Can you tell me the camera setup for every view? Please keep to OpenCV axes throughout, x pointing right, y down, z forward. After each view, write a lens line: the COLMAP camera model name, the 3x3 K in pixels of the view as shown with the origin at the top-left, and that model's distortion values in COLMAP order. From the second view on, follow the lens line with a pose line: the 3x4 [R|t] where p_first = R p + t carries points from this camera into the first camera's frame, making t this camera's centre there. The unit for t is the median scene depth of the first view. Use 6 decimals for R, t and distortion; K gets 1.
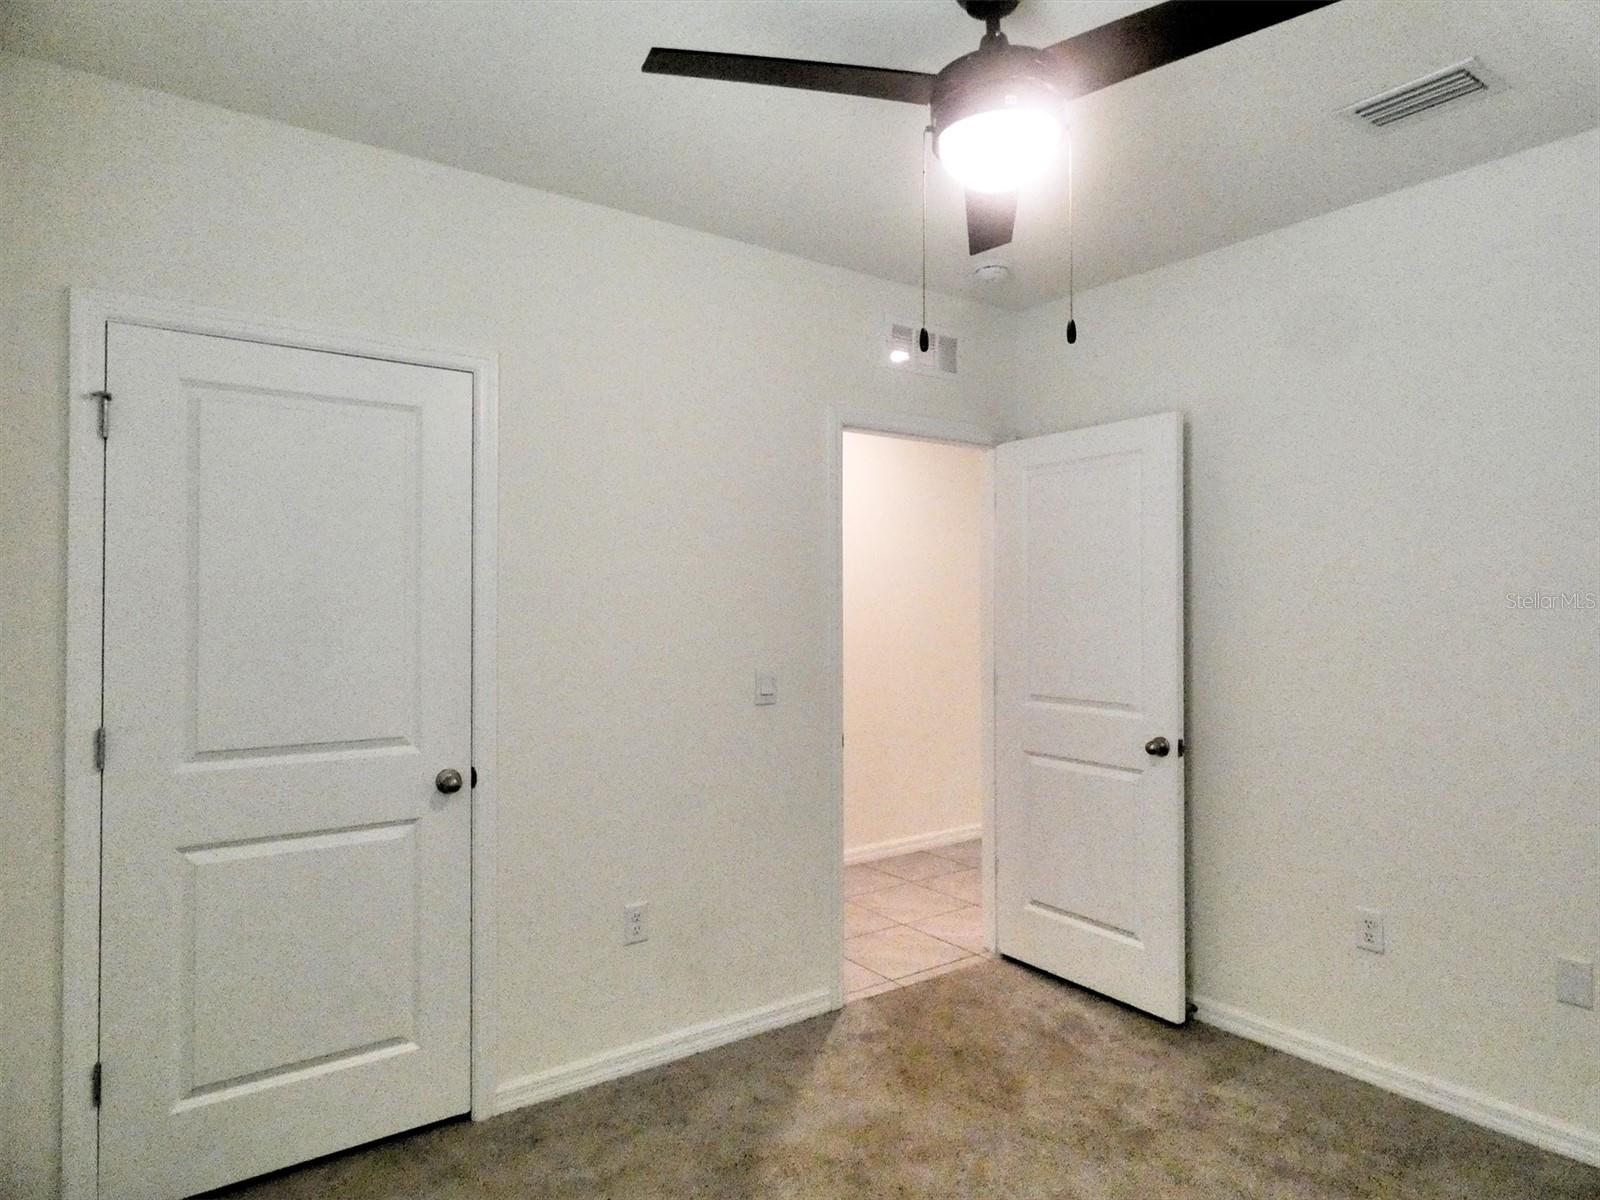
lens RADIAL K [[954.3, 0, 807.1], [0, 954.3, 596.2], [0, 0, 1]] dist [0.007980, -0.006301]
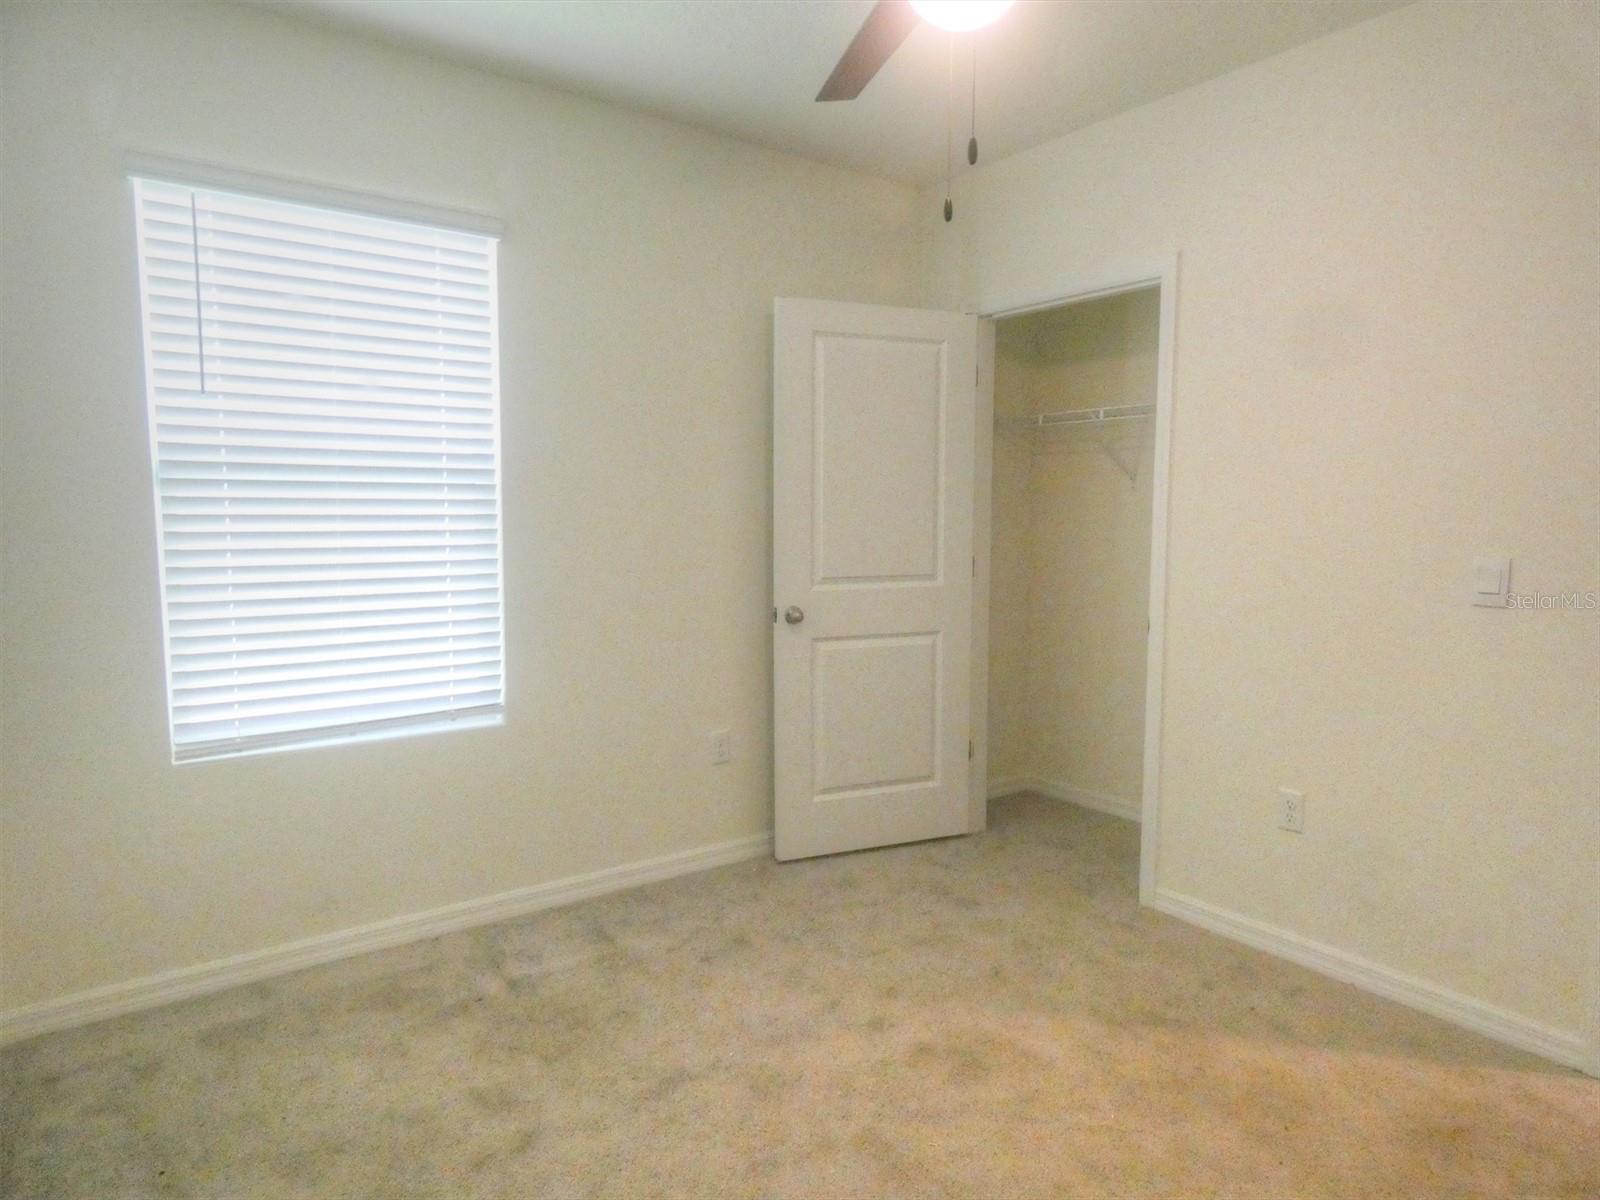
lens RADIAL K [[954.3, 0, 807.1], [0, 954.3, 596.2], [0, 0, 1]] dist [0.007980, -0.006301]
pose [[0.013469, 0.091219, -0.995740, 0.778484], [0.004294, 0.995816, 0.091284, 0.039907], [0.999900, -0.005505, 0.013021, 0.522684]]
